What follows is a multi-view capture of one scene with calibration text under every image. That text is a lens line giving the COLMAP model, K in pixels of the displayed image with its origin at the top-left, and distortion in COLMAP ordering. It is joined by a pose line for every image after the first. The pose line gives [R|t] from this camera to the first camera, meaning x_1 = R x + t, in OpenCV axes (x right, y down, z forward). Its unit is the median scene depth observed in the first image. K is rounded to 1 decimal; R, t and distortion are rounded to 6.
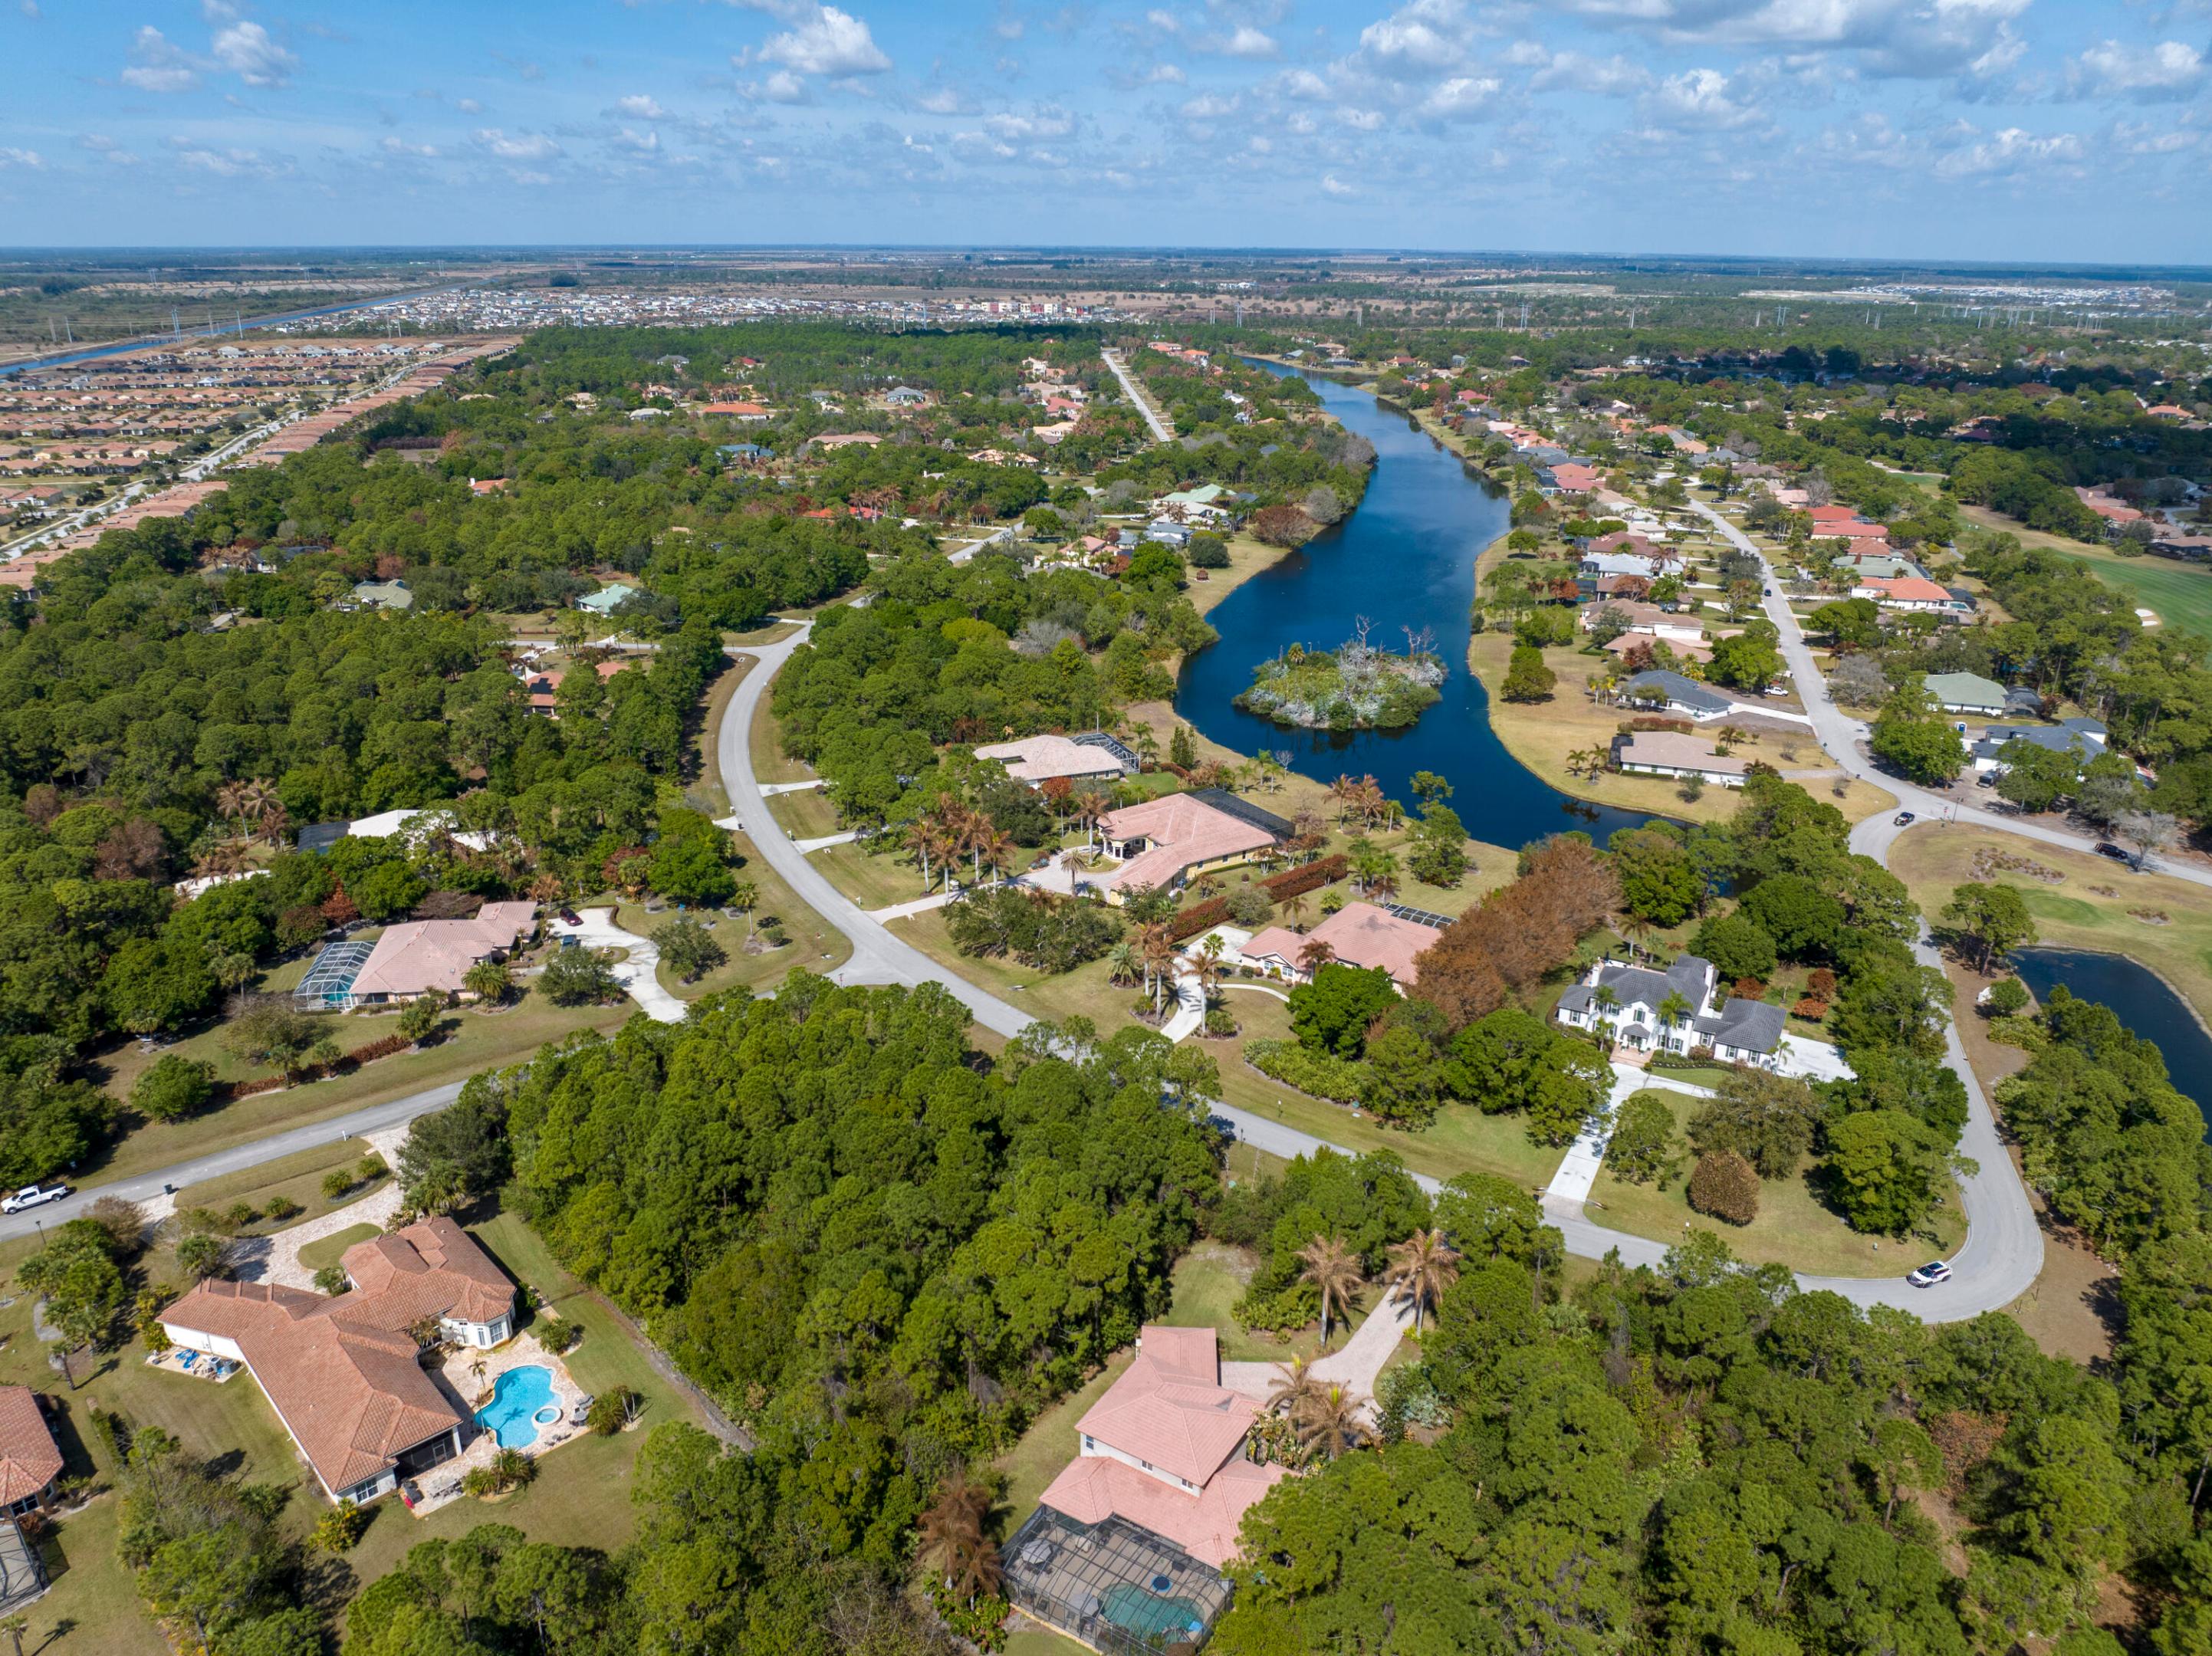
lens RADIAL K [[1563.6, 0, 1092.9], [0, 1563.6, 835.0], [0, 0, 1]] dist [-0.036806, 0.002916]
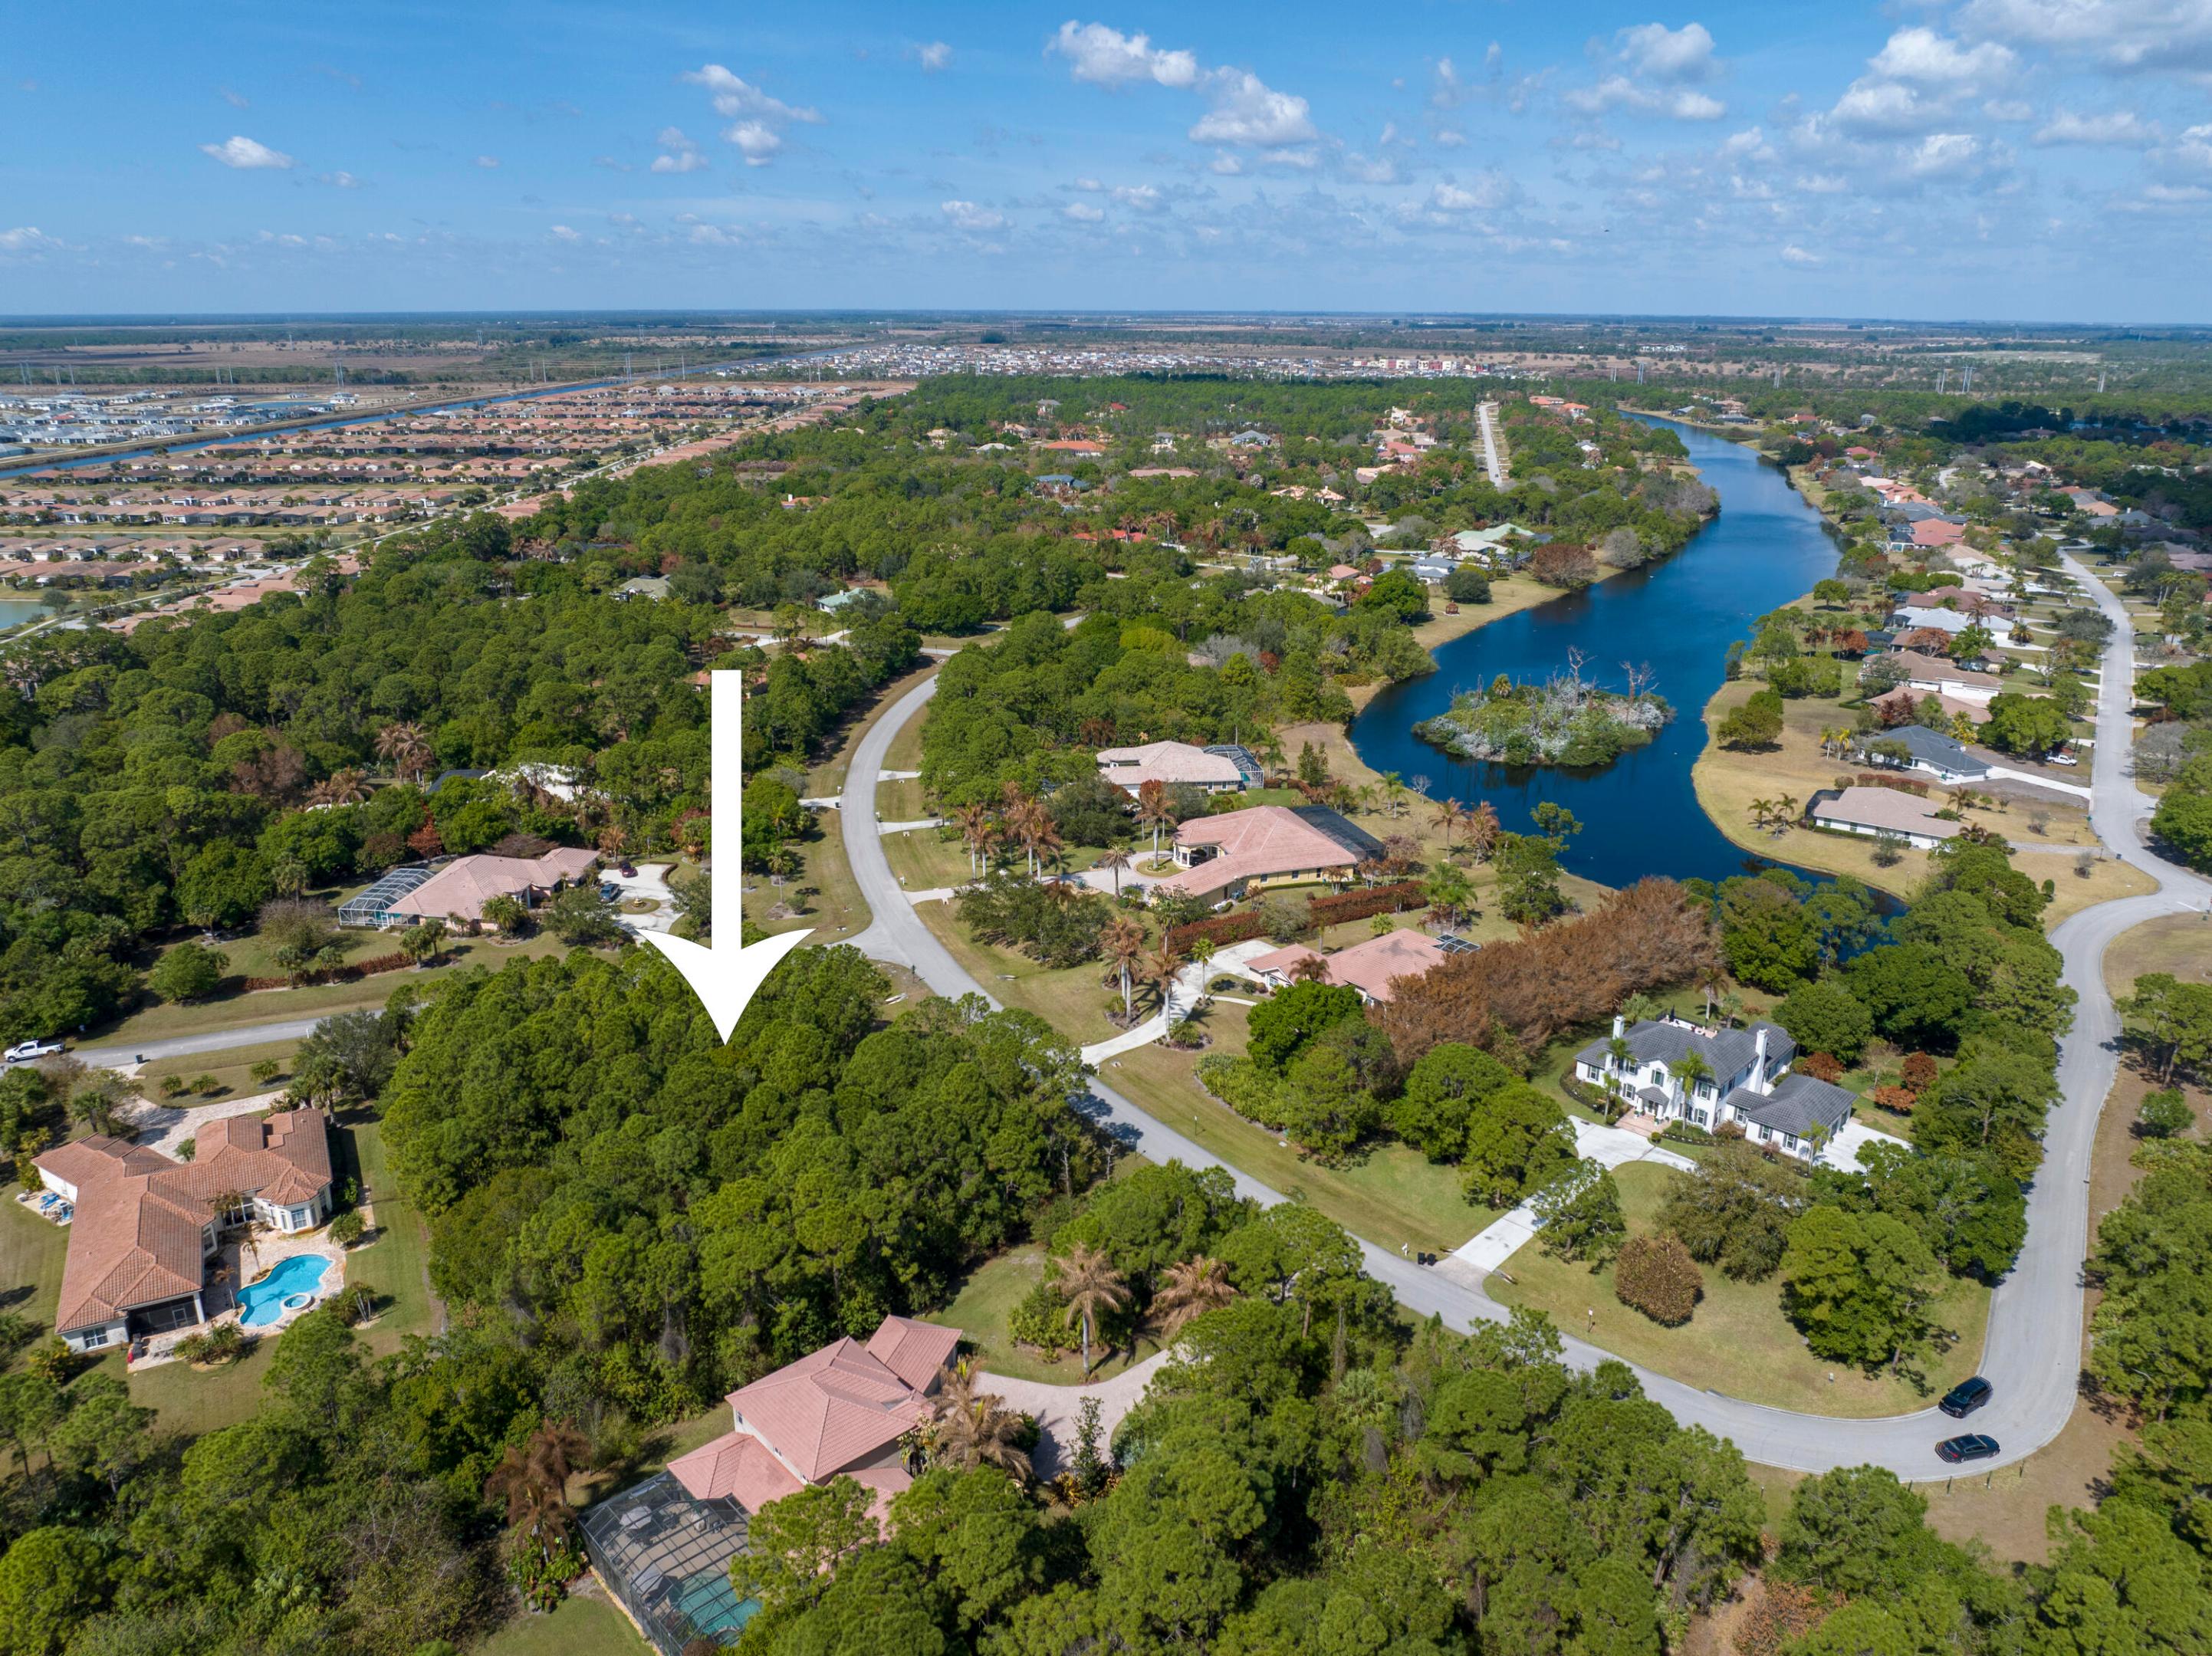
lens RADIAL K [[1553.5, 0, 1093.9], [0, 1553.5, 861.3], [0, 0, 1]] dist [-0.038331, 0.002090]
pose [[0.964395, 0.085828, -0.250150, 0.198208], [-0.091334, 0.995765, -0.010461, 0.027723], [0.248193, 0.032936, 0.968150, 0.081422]]
